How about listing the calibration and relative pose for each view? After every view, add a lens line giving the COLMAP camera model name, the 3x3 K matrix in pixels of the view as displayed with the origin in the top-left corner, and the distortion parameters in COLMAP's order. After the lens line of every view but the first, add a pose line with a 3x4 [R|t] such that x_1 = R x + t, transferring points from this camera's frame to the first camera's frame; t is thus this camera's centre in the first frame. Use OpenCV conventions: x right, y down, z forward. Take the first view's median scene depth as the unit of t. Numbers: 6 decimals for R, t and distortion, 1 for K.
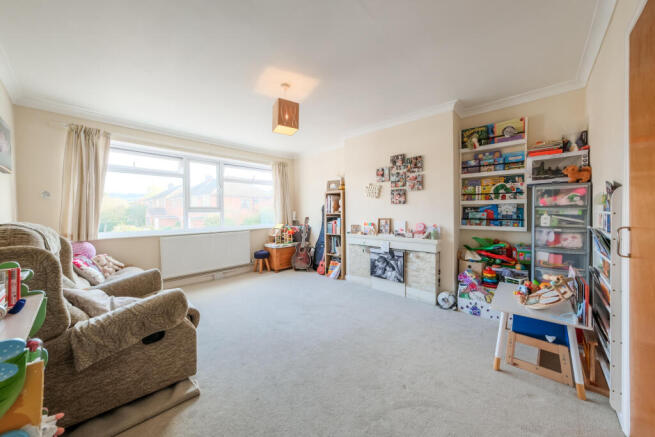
lens RADIAL K [[234.9, 0, 329.9], [0, 234.9, 214.9], [0, 0, 1]] dist [-0.000401, 0.000010]
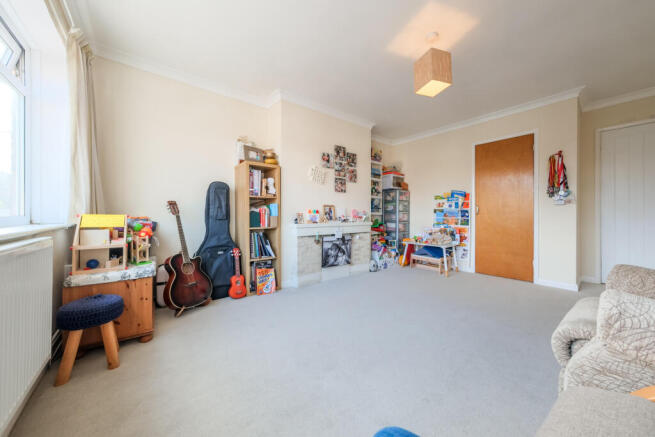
lens RADIAL K [[234.9, 0, 329.9], [0, 234.9, 214.9], [0, 0, 1]] dist [-0.000401, 0.000010]
pose [[0.152104, 0.008935, 0.988324, -0.761656], [0.007926, 0.999916, -0.010259, 0.066685], [-0.988333, 0.009394, 0.152021, 0.875743]]
